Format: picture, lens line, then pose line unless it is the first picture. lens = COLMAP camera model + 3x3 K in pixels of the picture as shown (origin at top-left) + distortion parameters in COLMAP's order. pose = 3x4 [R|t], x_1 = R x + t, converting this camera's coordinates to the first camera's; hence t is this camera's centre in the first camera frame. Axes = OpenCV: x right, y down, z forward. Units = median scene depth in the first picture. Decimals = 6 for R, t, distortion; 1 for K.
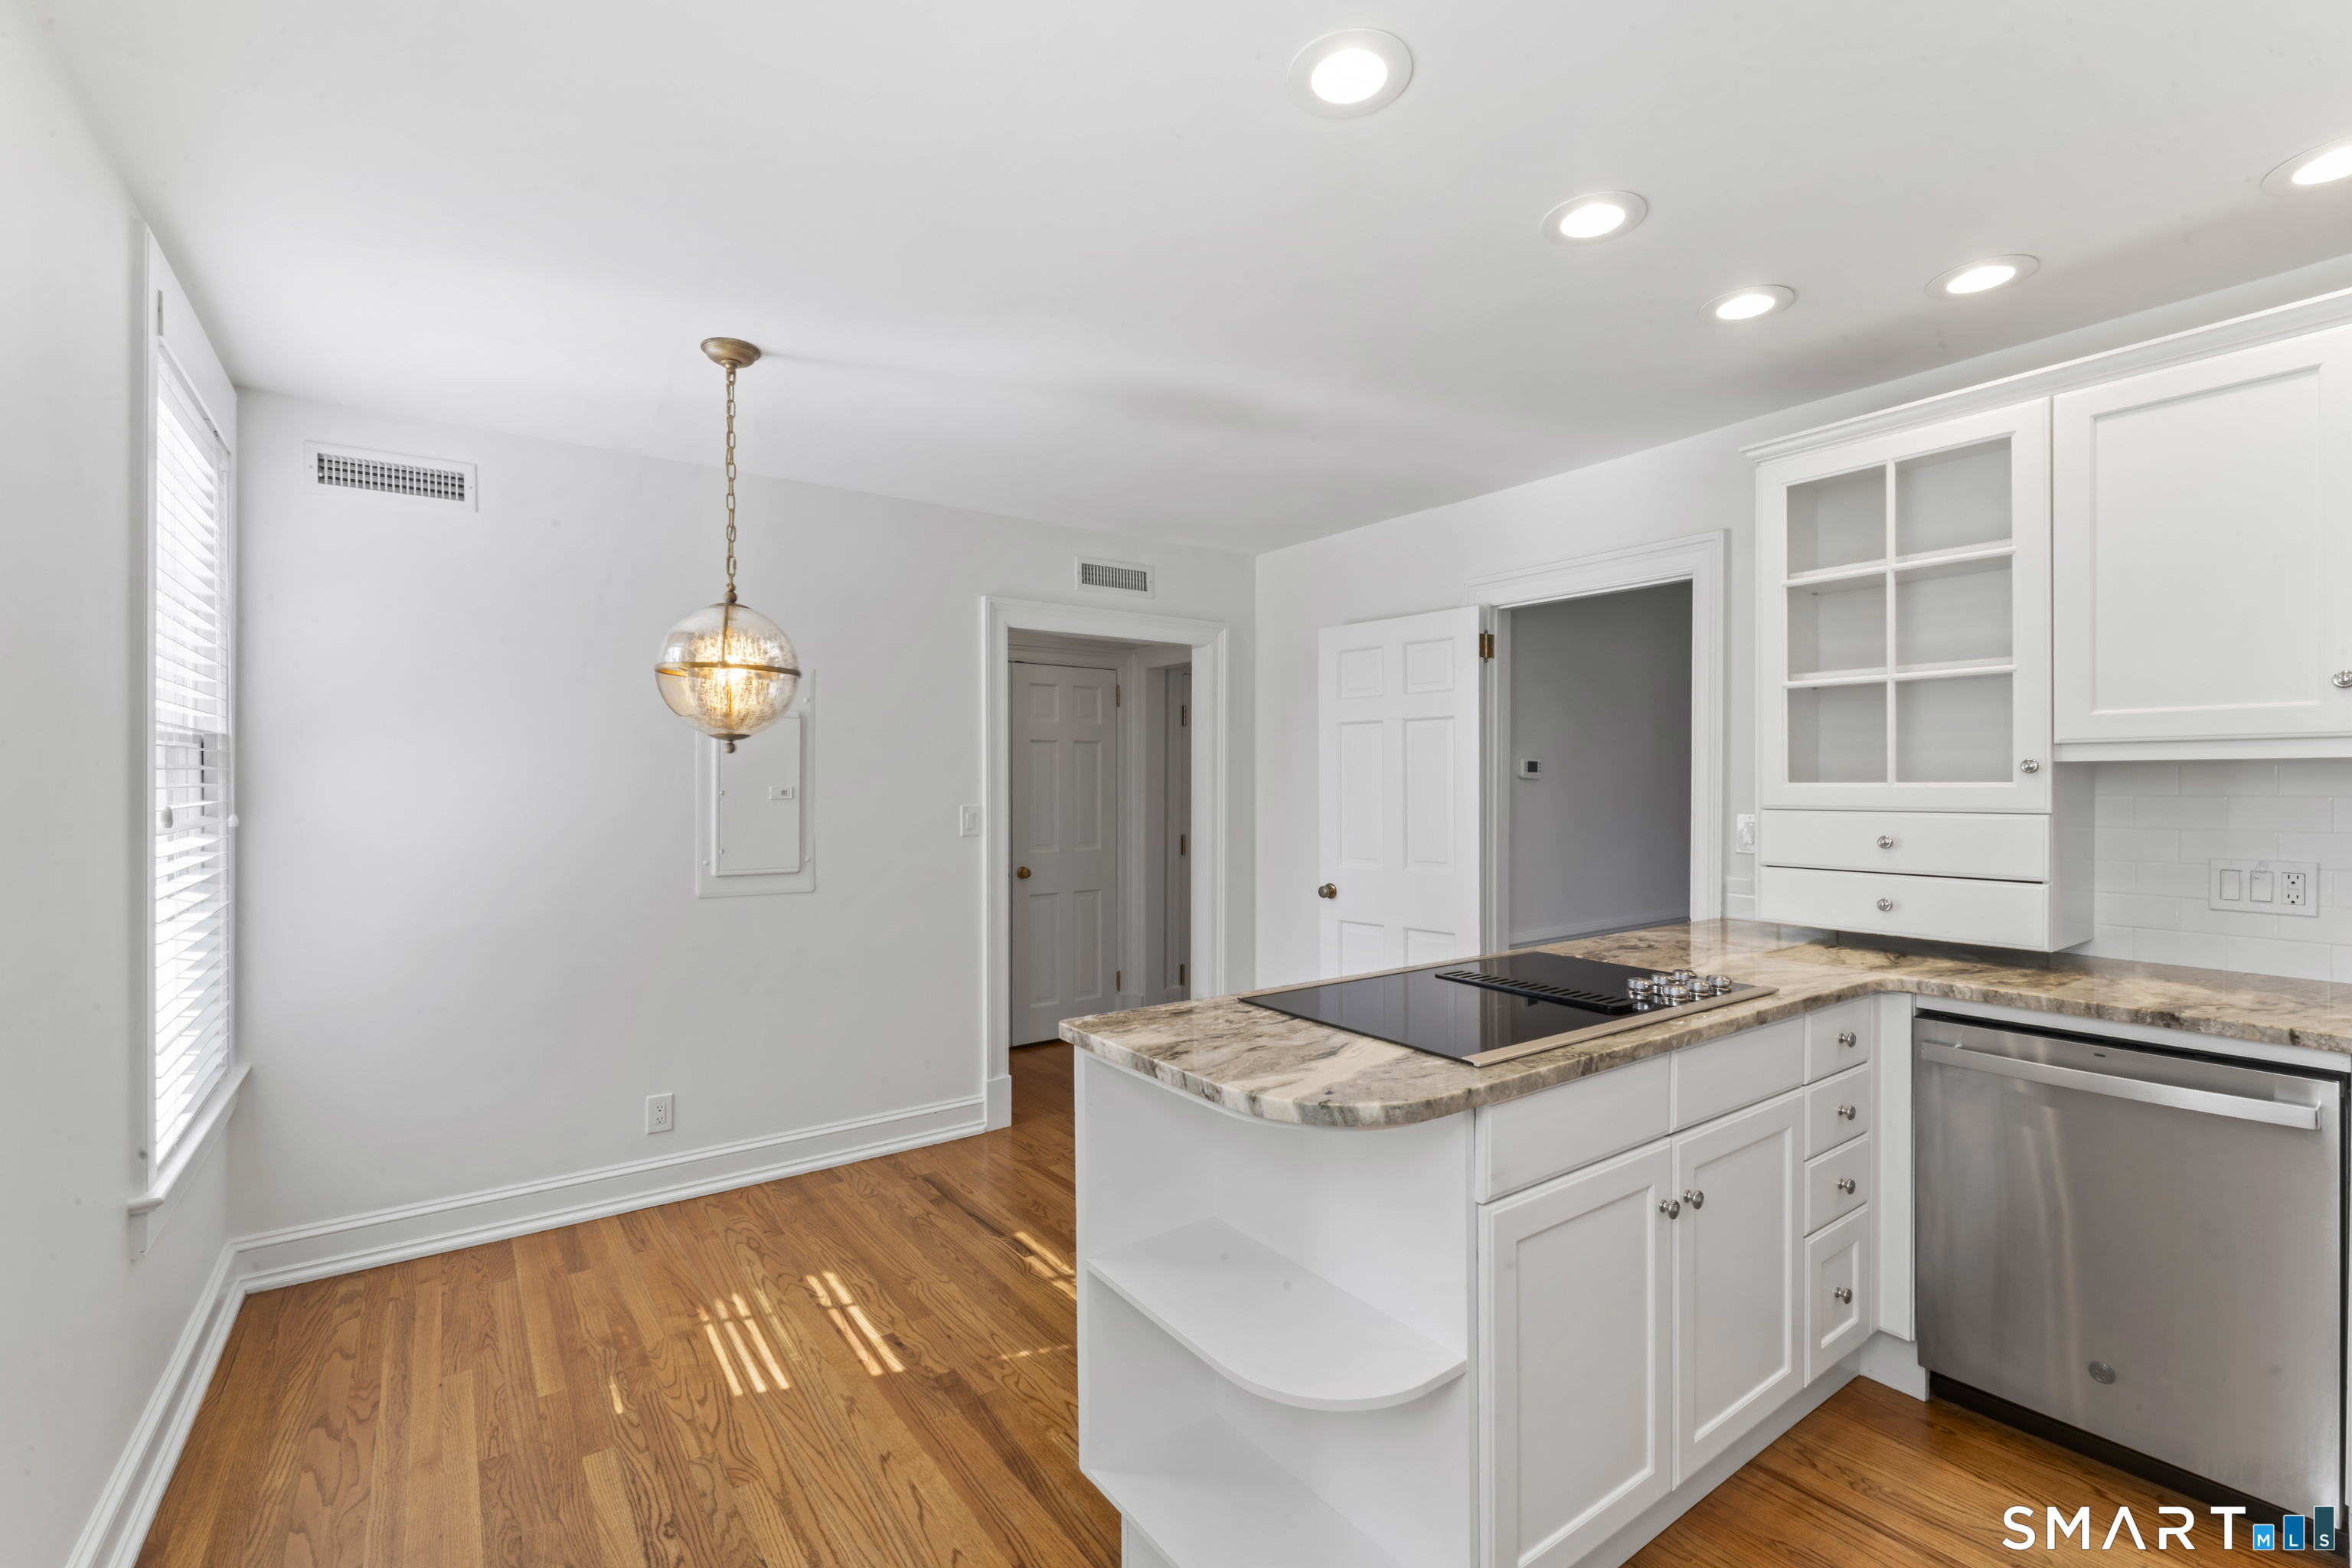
lens RADIAL K [[1021.4, 0, 1179.8], [0, 1021.4, 793.7], [0, 0, 1]] dist [-0.000306, -0.000002]
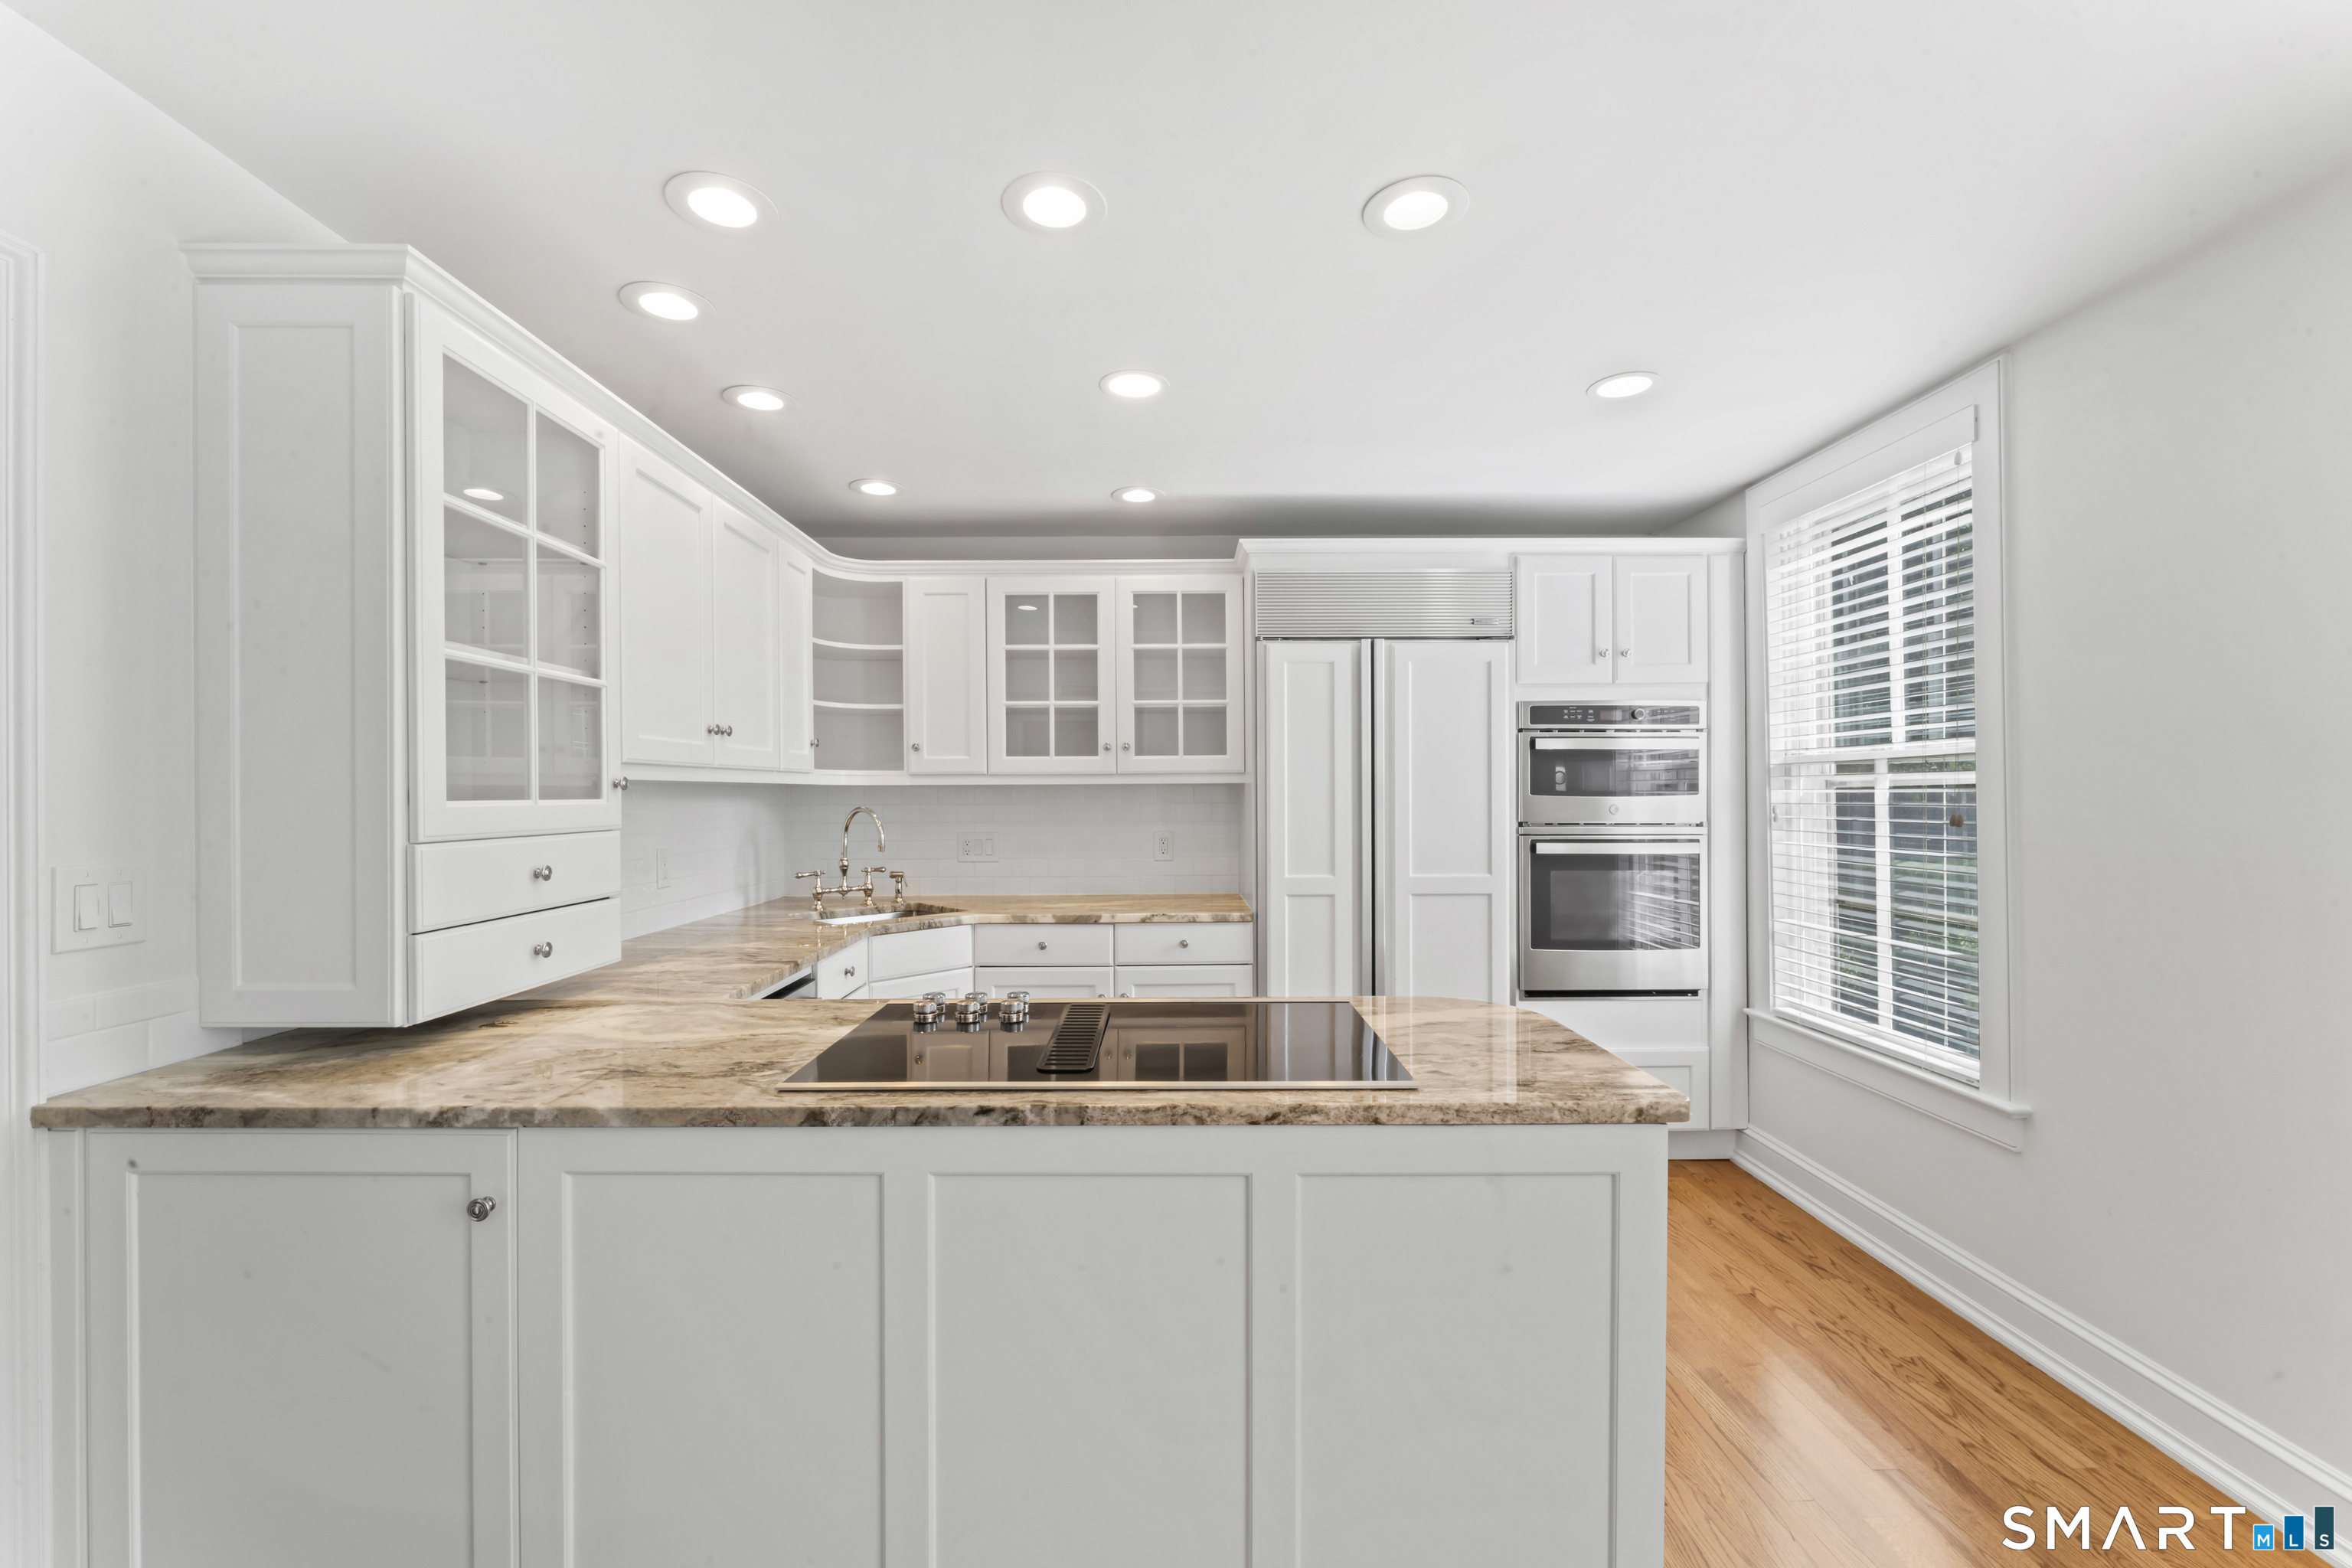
lens RADIAL K [[947.3, 0, 1173.3], [0, 947.3, 801.6], [0, 0, 1]] dist [0.002725, -0.000262]
pose [[-0.817377, -0.000327, 0.576102, -0.149867], [0.010455, 0.999827, 0.015402, -0.015024], [-0.576008, 0.018613, -0.817232, 1.278422]]
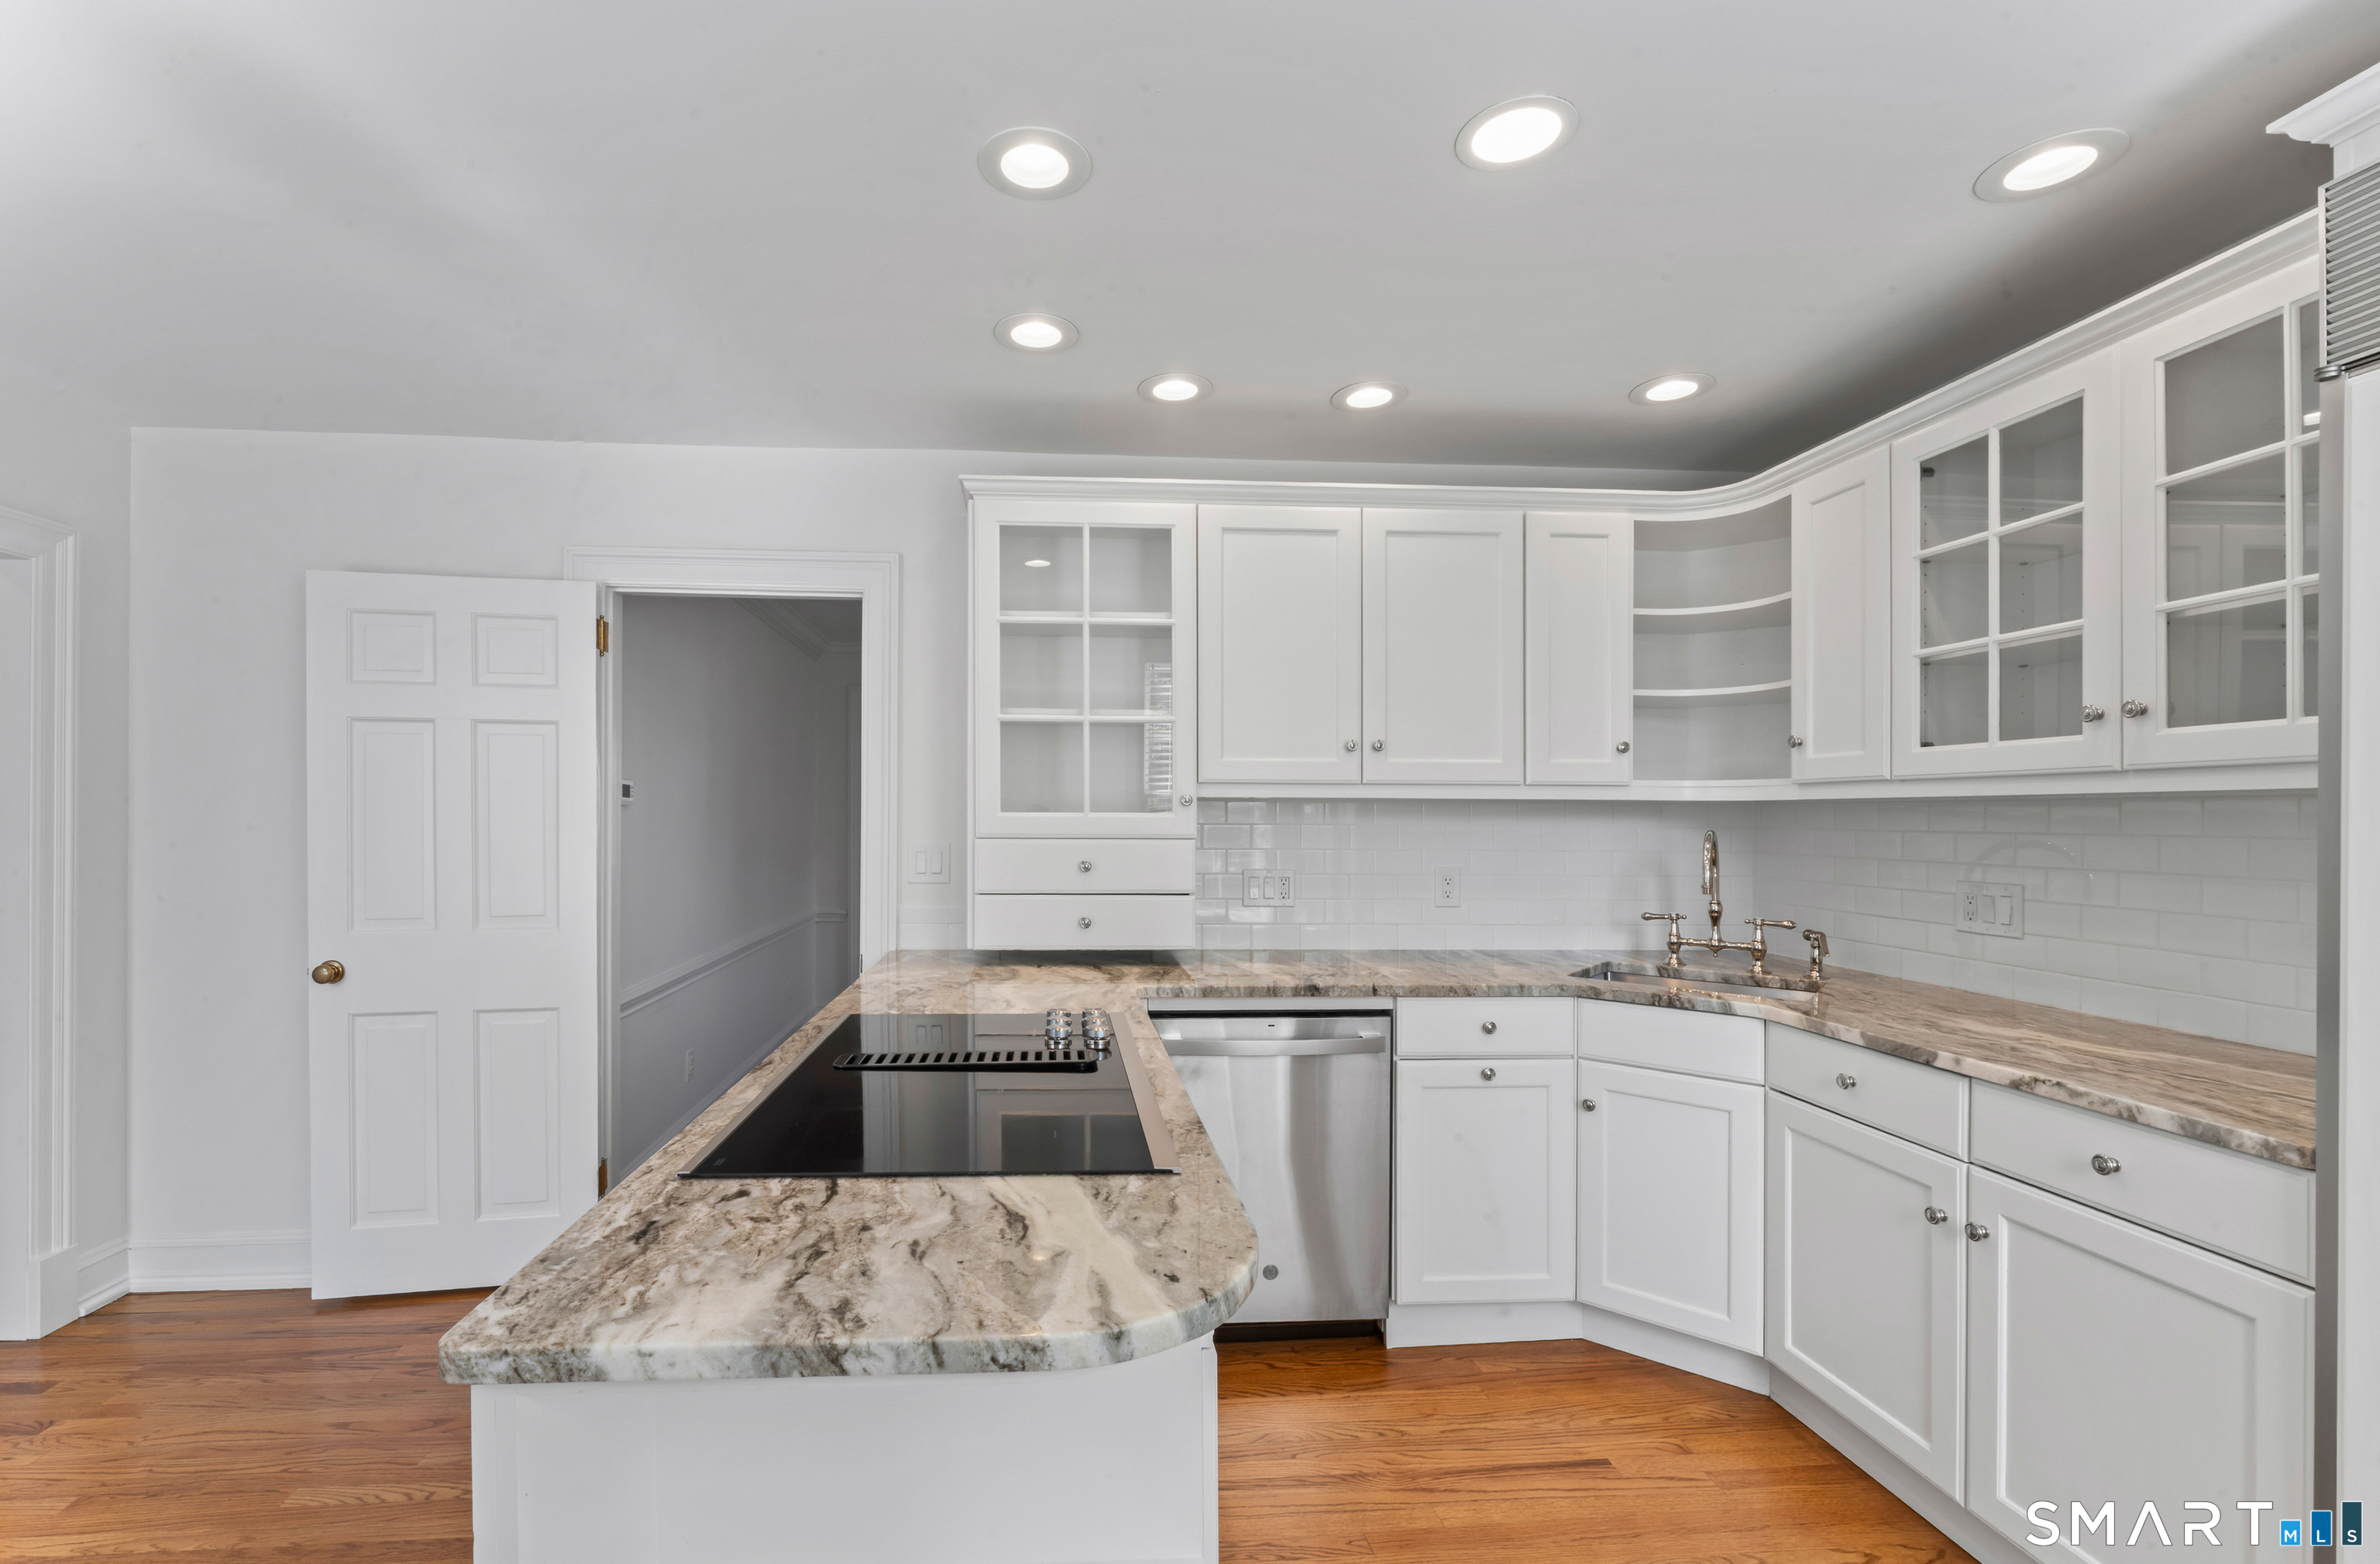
lens RADIAL K [[1033.1, 0, 1097.3], [0, 1033.1, 815.2], [0, 0, 1]] dist [-0.003300, 0.000295]
pose [[0.537786, 0.004773, 0.843068, -0.239329], [0.001379, 0.999978, -0.006541, -0.000514], [-0.843081, 0.004680, 0.537767, 0.369092]]
